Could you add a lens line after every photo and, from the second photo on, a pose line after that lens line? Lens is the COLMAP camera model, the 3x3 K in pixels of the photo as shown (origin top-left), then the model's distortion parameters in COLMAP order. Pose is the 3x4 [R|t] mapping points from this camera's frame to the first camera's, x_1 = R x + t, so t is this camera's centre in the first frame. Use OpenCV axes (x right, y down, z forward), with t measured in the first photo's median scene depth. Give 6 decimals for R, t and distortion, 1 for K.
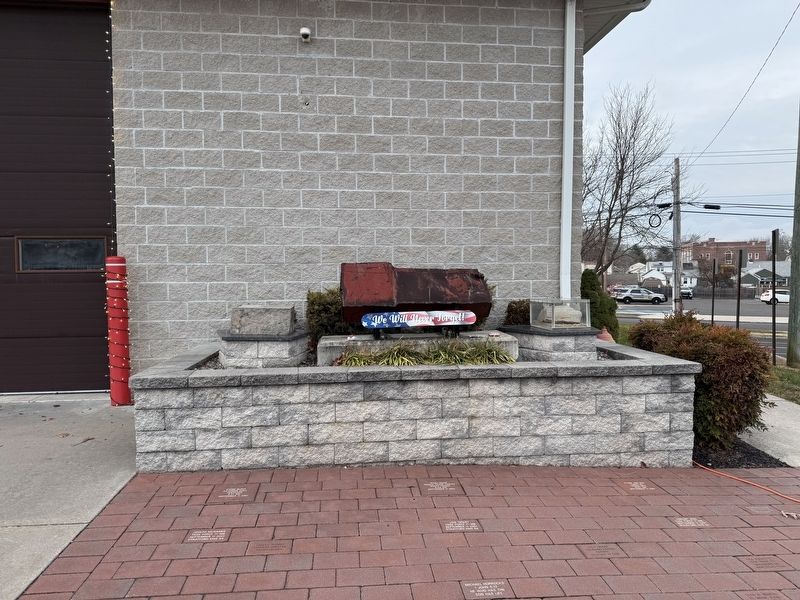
lens RADIAL K [[548.2, 0, 400.0], [0, 548.2, 300.0], [0, 0, 1]] dist [0.097118, -0.125678]
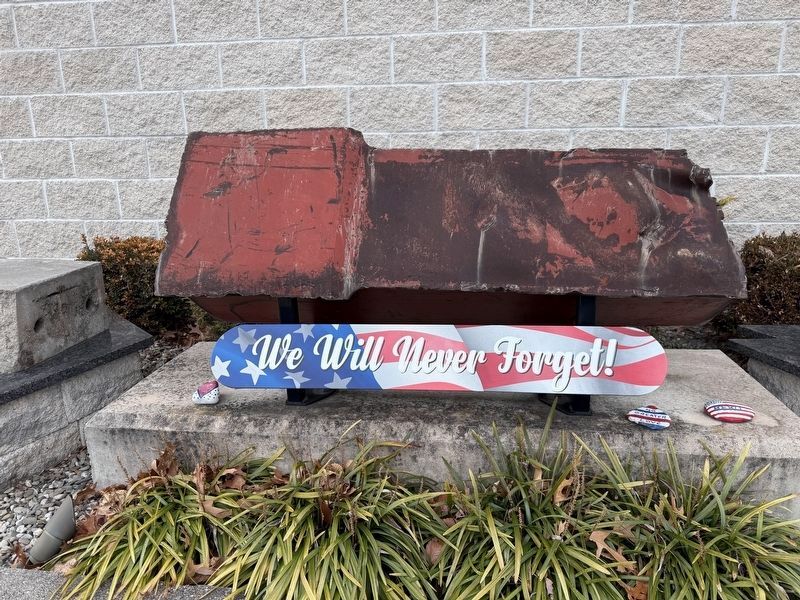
lens RADIAL K [[548.2, 0, 400.0], [0, 548.2, 300.0], [0, 0, 1]] dist [0.097118, -0.125678]
pose [[0.970031, 0.056600, -0.236296, 0.069526], [-0.002256, 0.974547, 0.224171, -0.041555], [0.242970, -0.216920, 0.945469, 0.639084]]
